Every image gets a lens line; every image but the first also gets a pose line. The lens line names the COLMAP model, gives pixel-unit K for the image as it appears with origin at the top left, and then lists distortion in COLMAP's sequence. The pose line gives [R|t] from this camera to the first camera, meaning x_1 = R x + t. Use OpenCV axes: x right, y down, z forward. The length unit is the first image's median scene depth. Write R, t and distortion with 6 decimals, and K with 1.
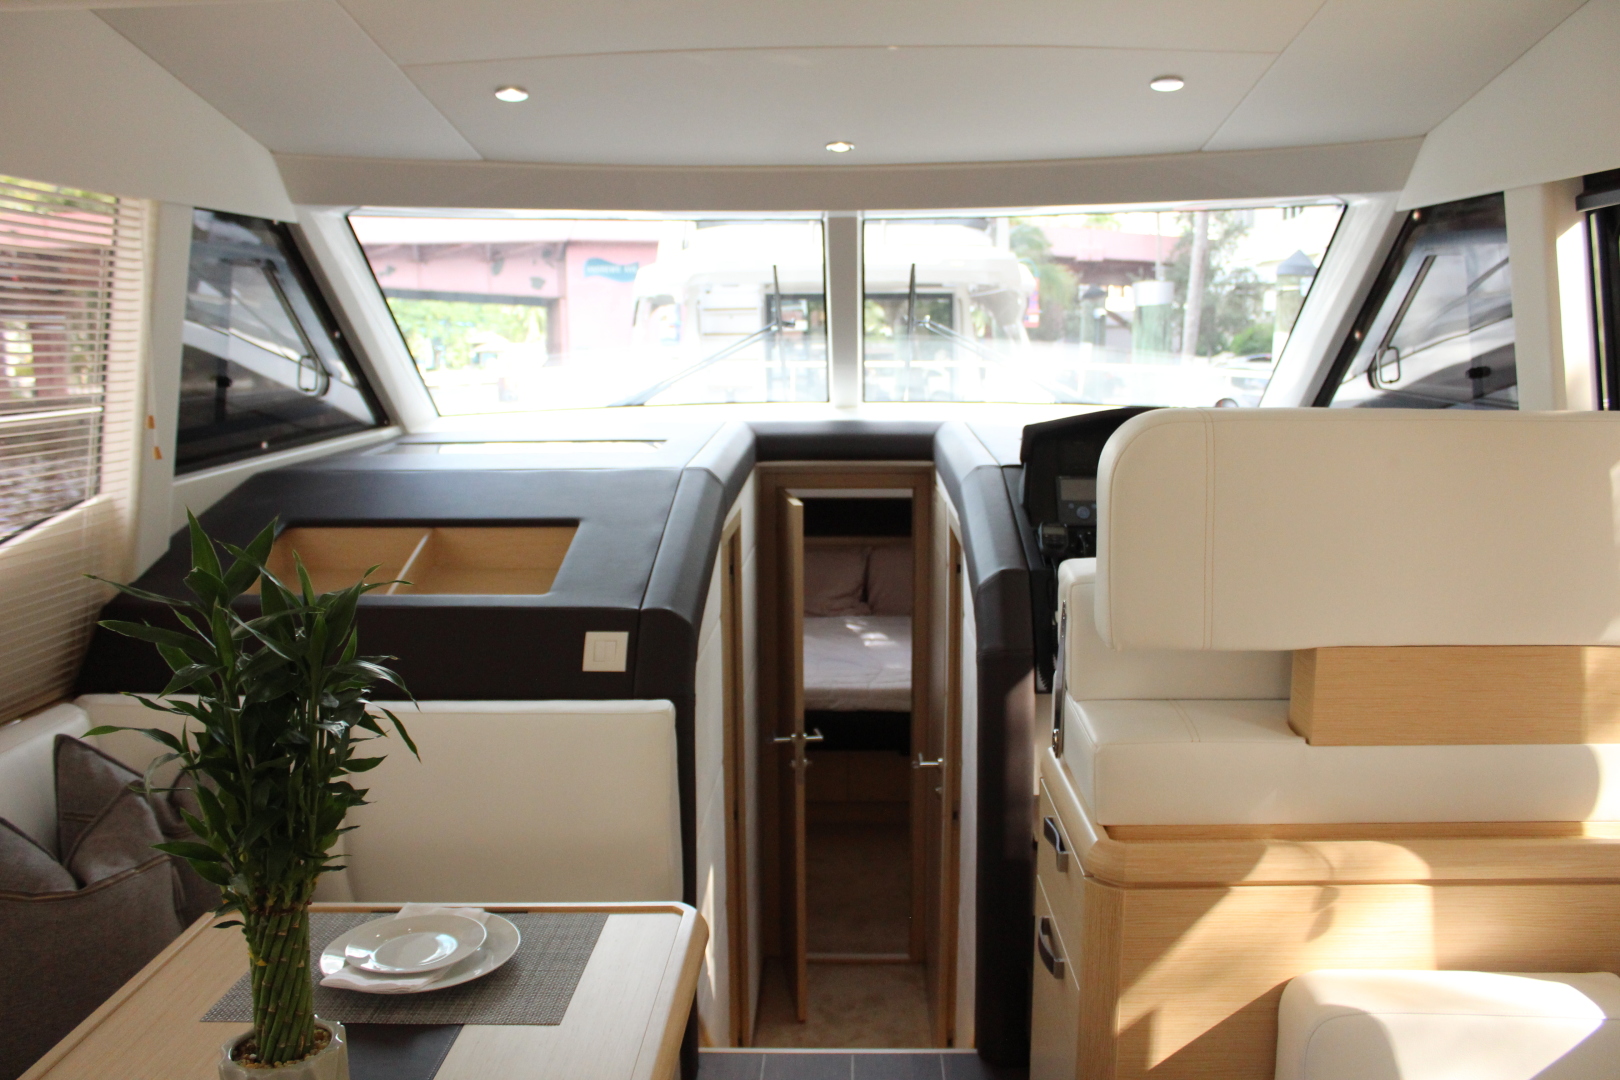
lens RADIAL K [[1341.0, 0, 806.5], [0, 1341.0, 525.3], [0, 0, 1]] dist [-0.164226, 0.144321]
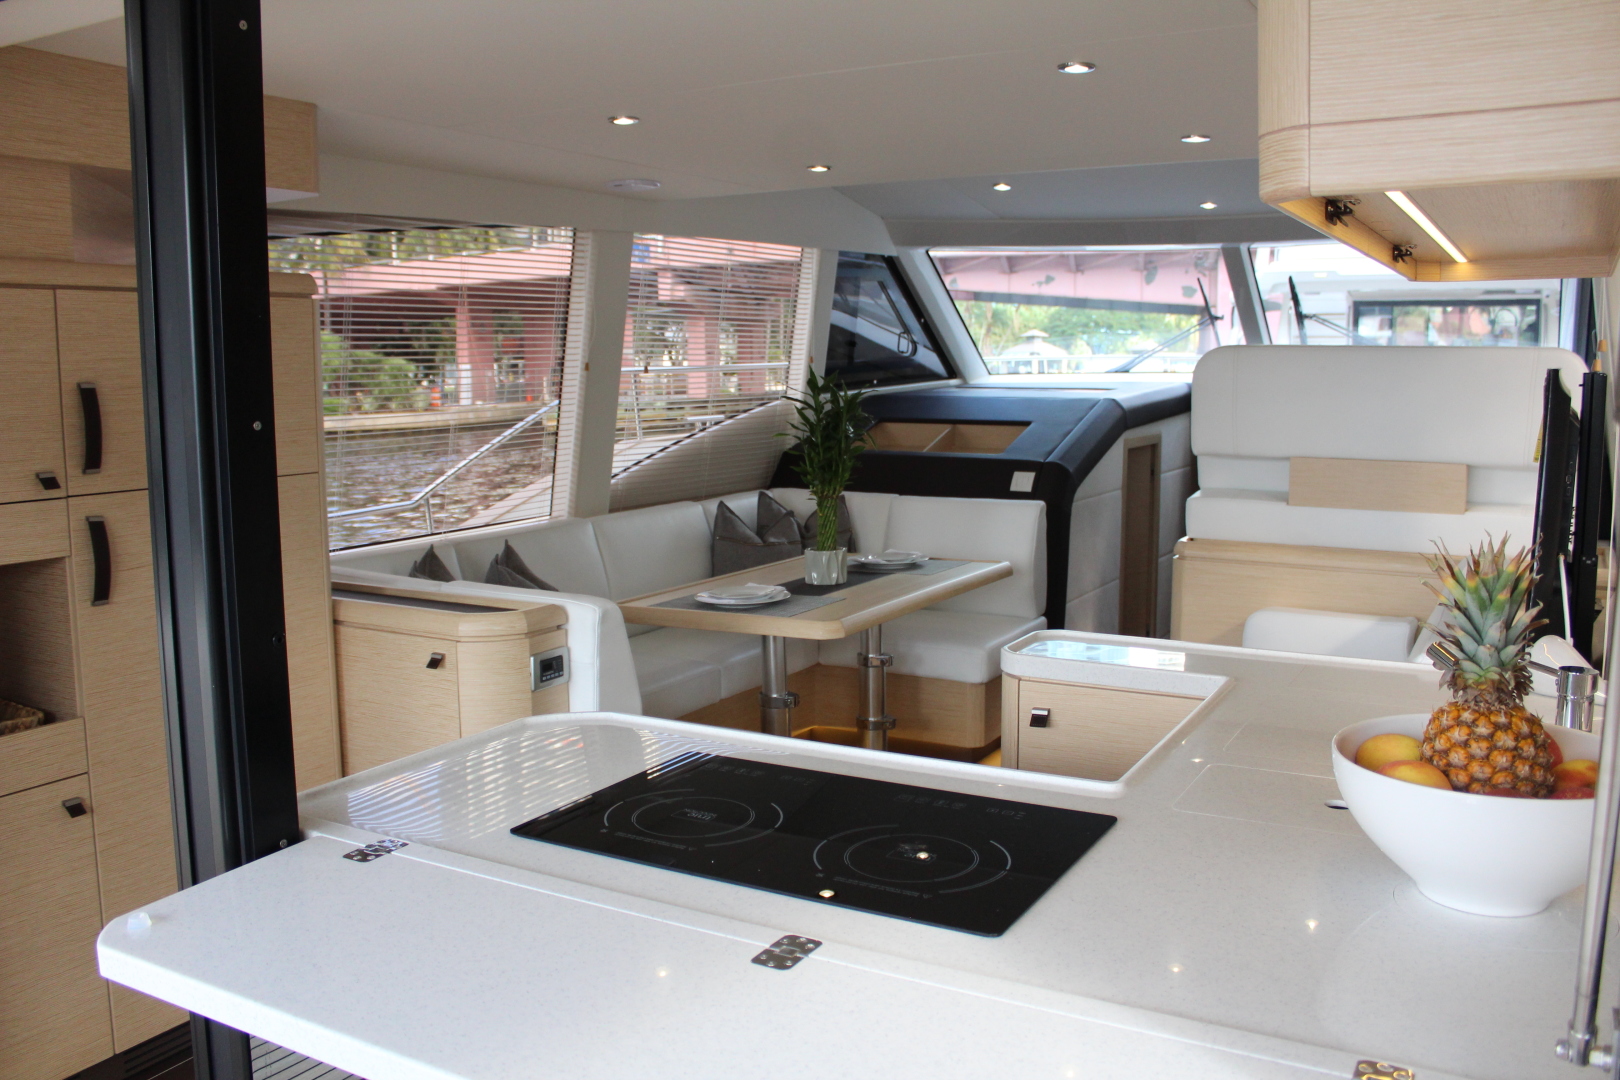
lens RADIAL K [[1377.4, 0, 800.3], [0, 1377.4, 510.8], [0, 0, 1]] dist [-0.174138, 0.169349]
pose [[0.878472, 0.055986, -0.474502, 0.412352], [-0.066194, 0.997795, -0.004820, 0.136780], [0.473186, 0.035644, 0.880241, -0.717872]]
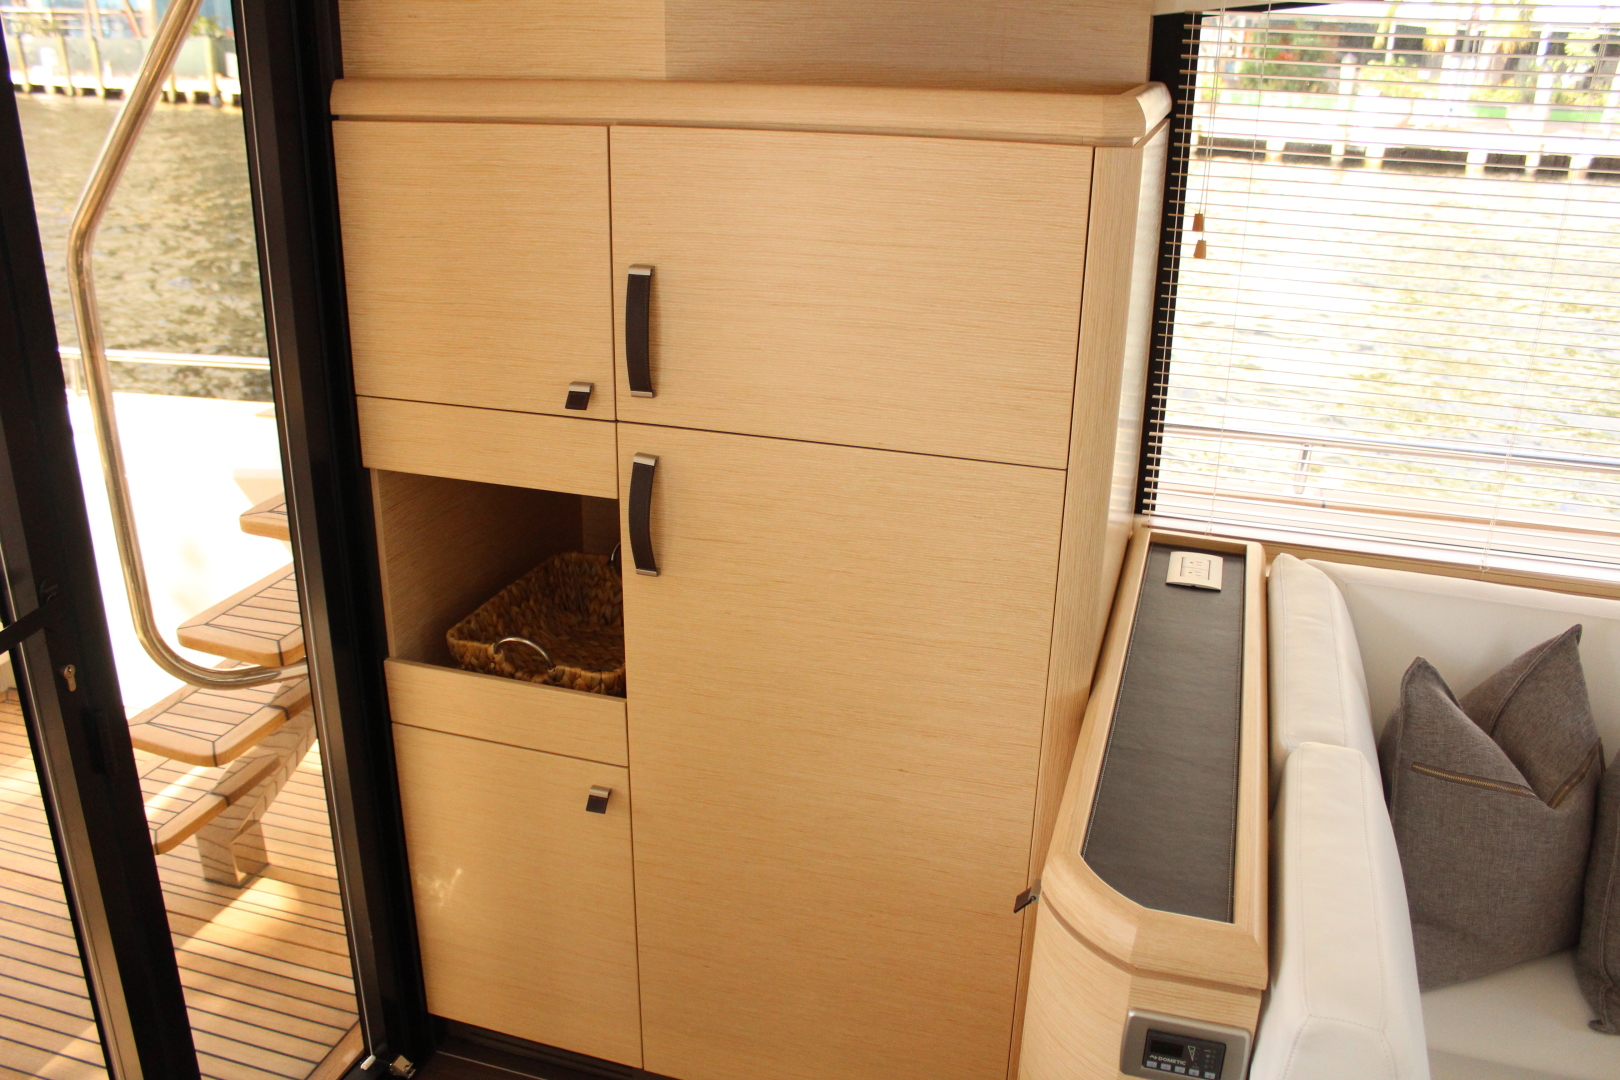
lens RADIAL K [[1341.0, 0, 806.5], [0, 1341.0, 525.3], [0, 0, 1]] dist [-0.164226, 0.144321]
pose [[-0.274275, 0.365147, -0.889630, 0.167339], [-0.134340, 0.901486, 0.411431, -0.039834], [0.952222, 0.232358, -0.198201, -0.069887]]
